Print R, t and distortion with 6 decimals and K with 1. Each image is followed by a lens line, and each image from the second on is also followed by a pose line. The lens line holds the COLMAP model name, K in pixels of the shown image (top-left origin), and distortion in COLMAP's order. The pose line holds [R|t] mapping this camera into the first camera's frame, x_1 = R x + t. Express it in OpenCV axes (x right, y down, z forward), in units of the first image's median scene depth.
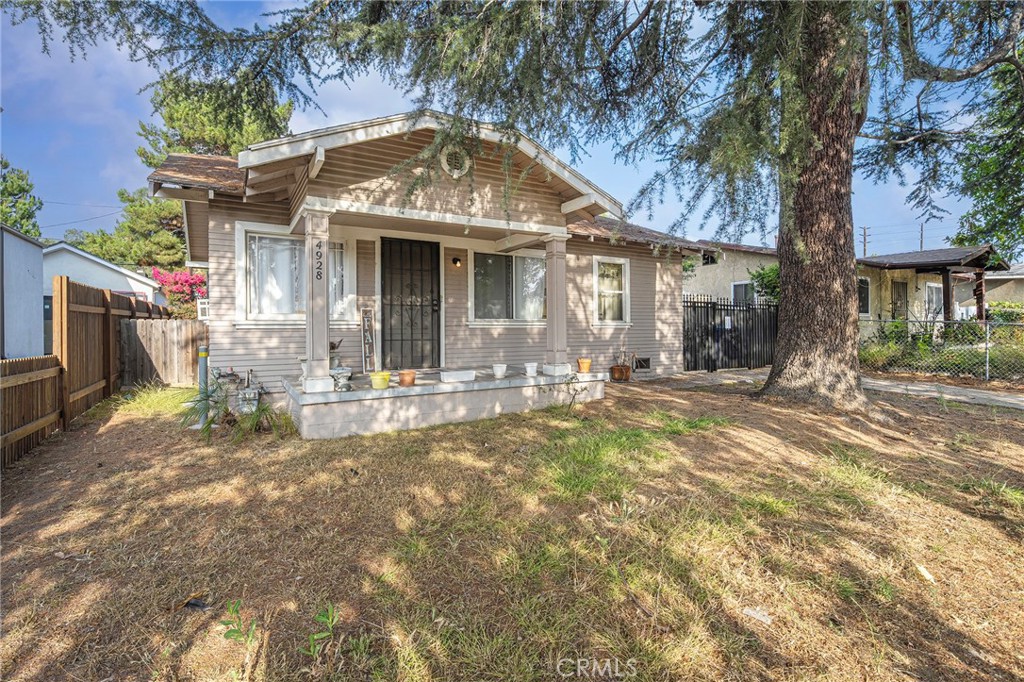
lens RADIAL K [[474.4, 0, 512.0], [0, 474.4, 341.0], [0, 0, 1]] dist [-0.054782, 0.000083]
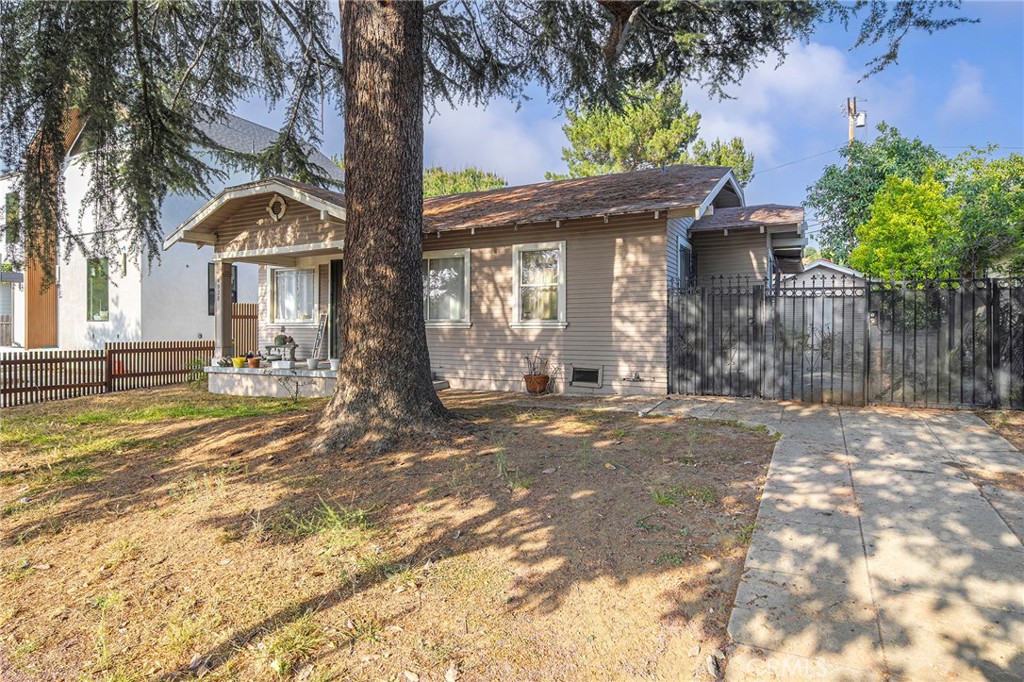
lens RADIAL K [[567.7, 0, 512.4], [0, 567.7, 328.4], [0, 0, 1]] dist [0.001723, 0.000835]
pose [[0.522066, 0.002348, -0.852902, 1.287025], [-0.023154, 0.999667, -0.011420, -0.018460], [0.852591, 0.025710, 0.521946, 0.556384]]
